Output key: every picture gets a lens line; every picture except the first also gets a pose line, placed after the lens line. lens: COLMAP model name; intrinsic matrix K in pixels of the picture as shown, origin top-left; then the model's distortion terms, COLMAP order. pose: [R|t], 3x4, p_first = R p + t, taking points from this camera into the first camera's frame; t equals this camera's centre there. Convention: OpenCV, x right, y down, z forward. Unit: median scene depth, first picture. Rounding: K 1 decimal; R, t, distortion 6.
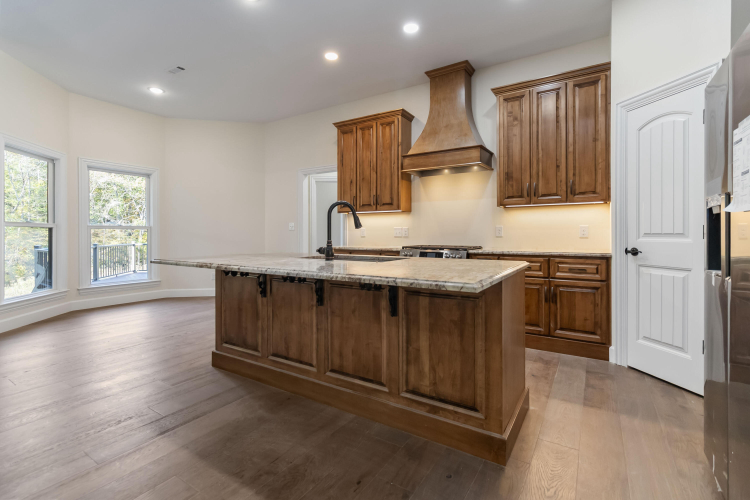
lens RADIAL K [[345.7, 0, 388.0], [0, 345.7, 237.4], [0, 0, 1]] dist [-0.001931, 0.002512]
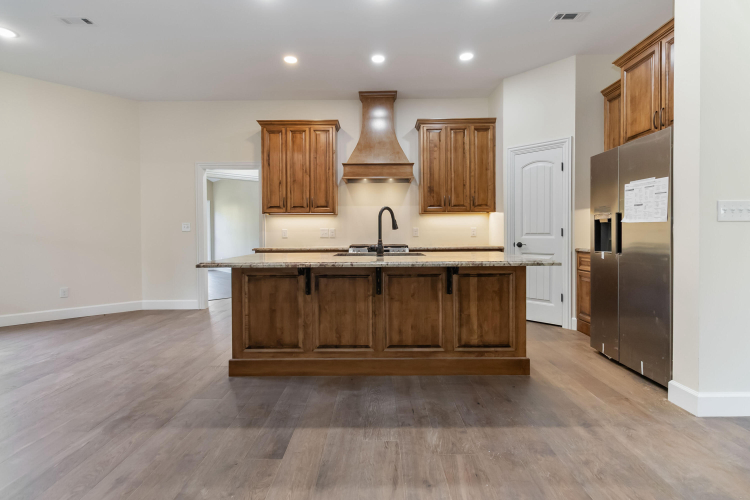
lens RADIAL K [[345.7, 0, 380.6], [0, 345.7, 245.6], [0, 0, 1]] dist [-0.001931, 0.002512]
pose [[0.849436, -0.021614, 0.527250, -0.663792], [0.011301, 0.999677, 0.022773, 0.002197], [-0.527571, -0.013385, 0.849405, -0.007400]]
